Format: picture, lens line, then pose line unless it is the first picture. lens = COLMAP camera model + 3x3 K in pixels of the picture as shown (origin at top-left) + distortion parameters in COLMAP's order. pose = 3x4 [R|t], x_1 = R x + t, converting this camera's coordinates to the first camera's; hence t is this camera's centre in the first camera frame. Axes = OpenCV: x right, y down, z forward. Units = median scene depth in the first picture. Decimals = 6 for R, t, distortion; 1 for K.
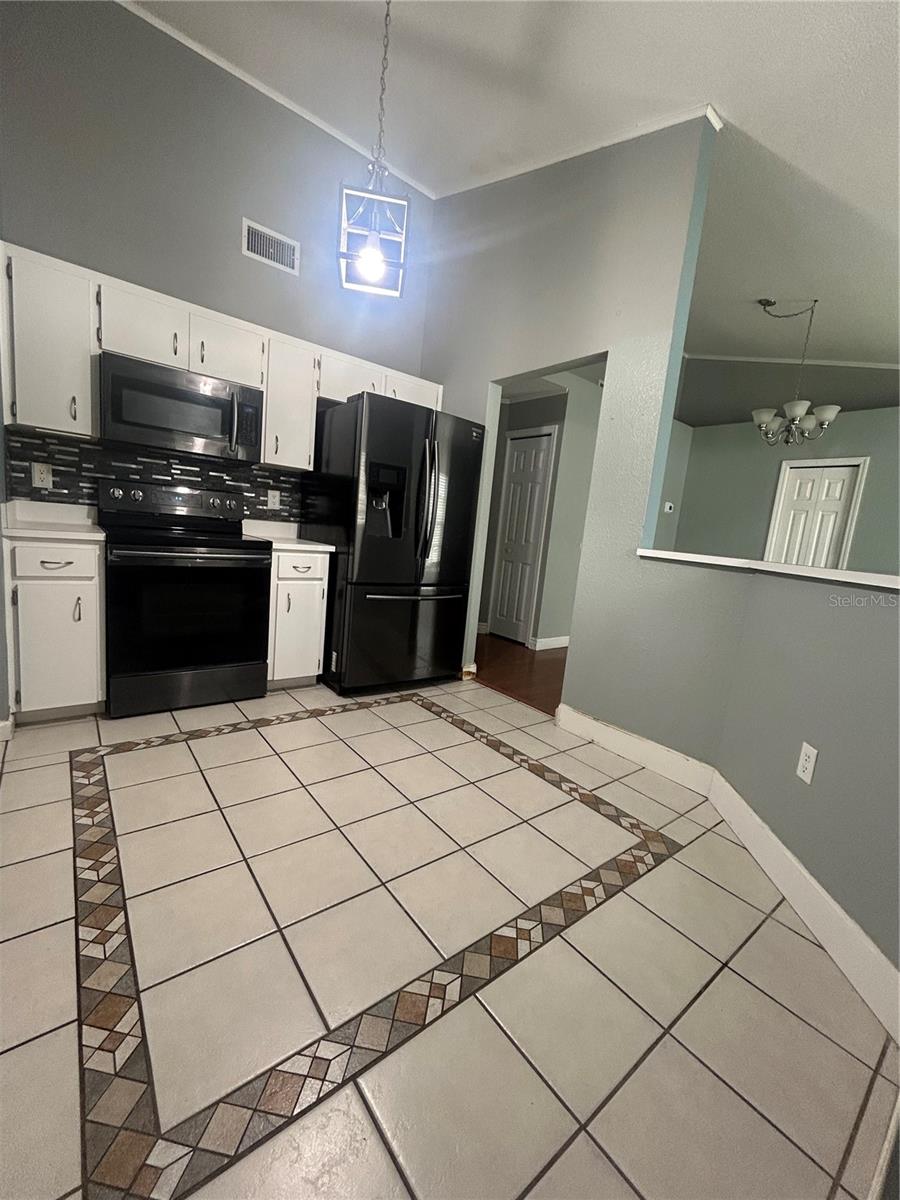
lens RADIAL K [[485.4, 0, 450.0], [0, 485.4, 600.0], [0, 0, 1]] dist [-0.001146, 0.000134]
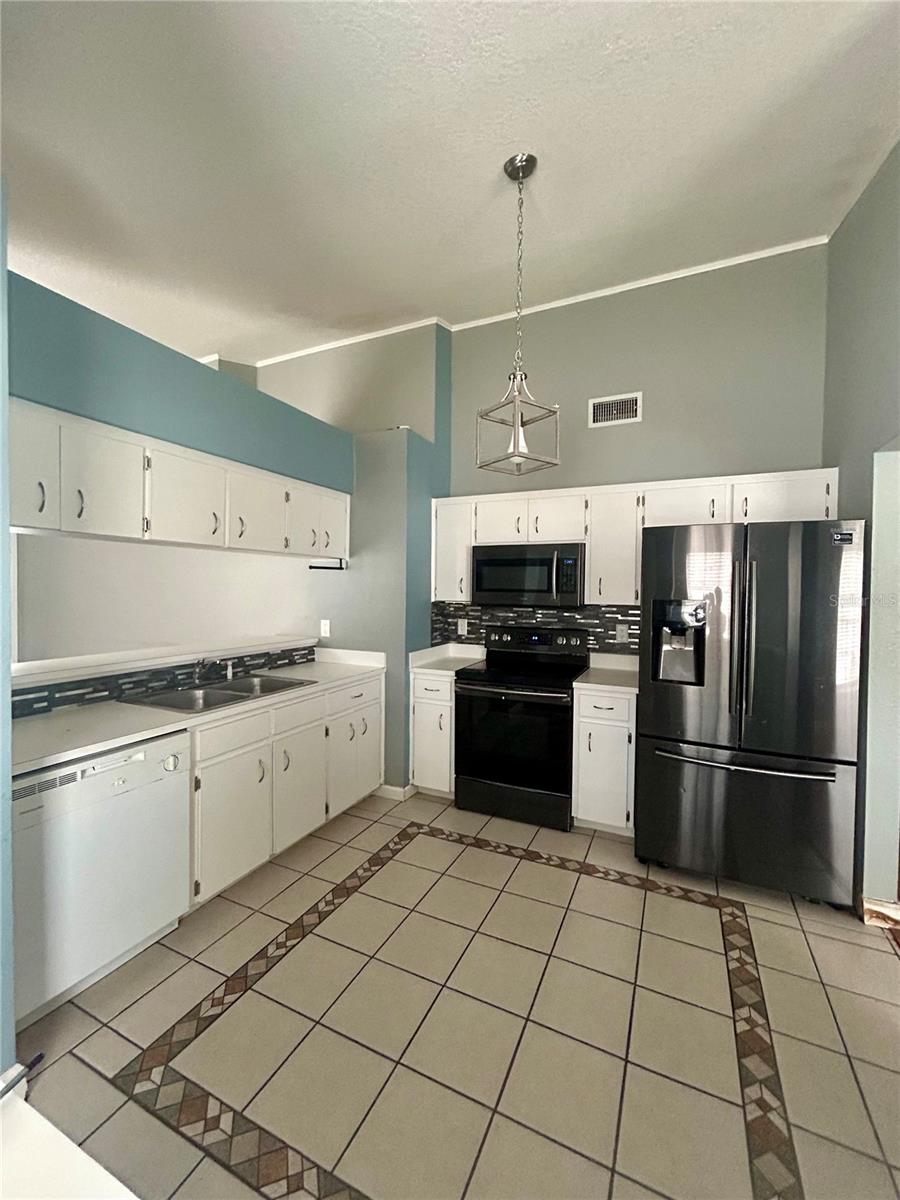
lens RADIAL K [[484.1, 0, 450.0], [0, 484.1, 600.0], [0, 0, 1]] dist [-0.000205, 0.000171]
pose [[0.438879, -0.070068, -0.895810, 0.502824], [-0.100291, 0.986906, -0.126328, -0.142188], [0.892931, 0.145285, 0.426105, 0.301812]]
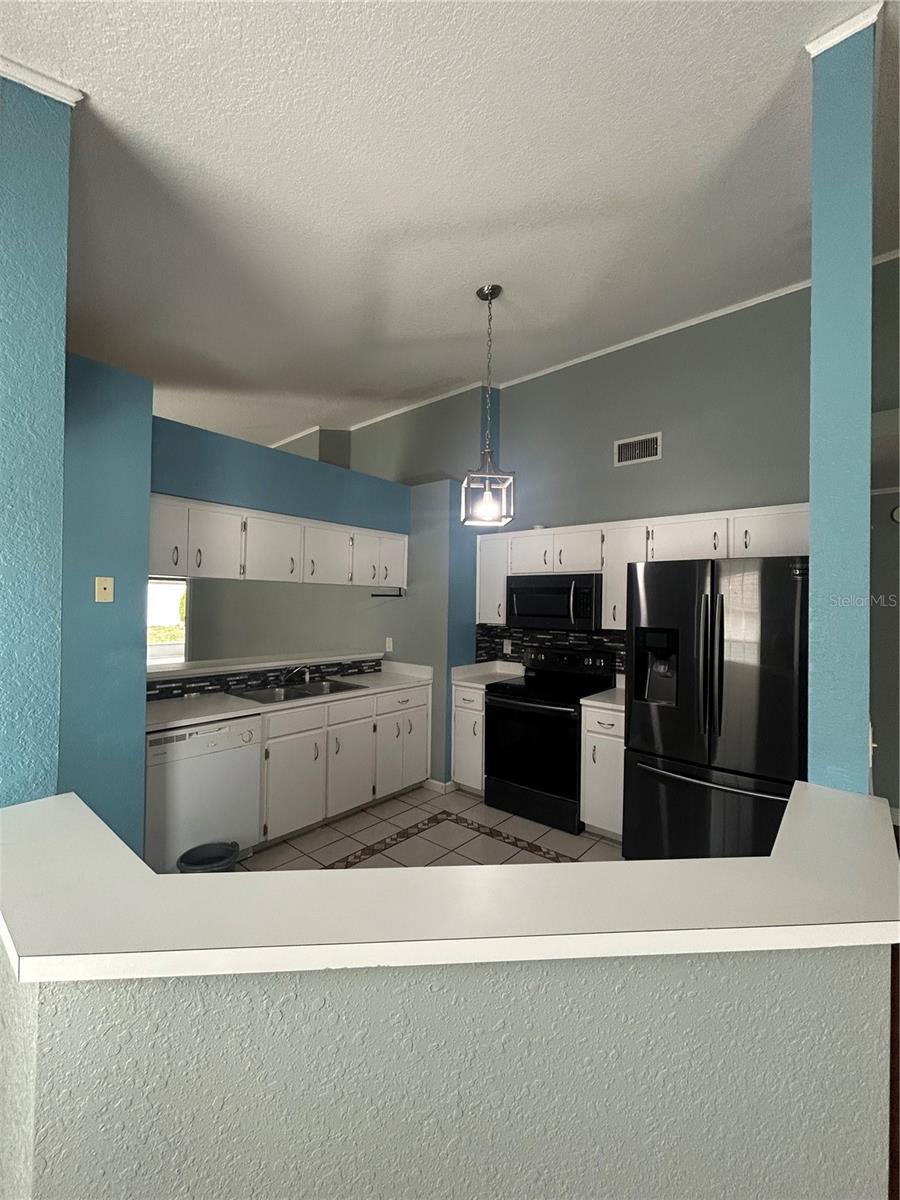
lens RADIAL K [[484.1, 0, 450.0], [0, 484.1, 600.0], [0, 0, 1]] dist [-0.000205, 0.000171]
pose [[0.191969, -0.100721, -0.976219, 0.794116], [-0.140634, 0.981630, -0.128935, -0.166834], [0.971272, 0.162041, 0.174278, 0.473396]]
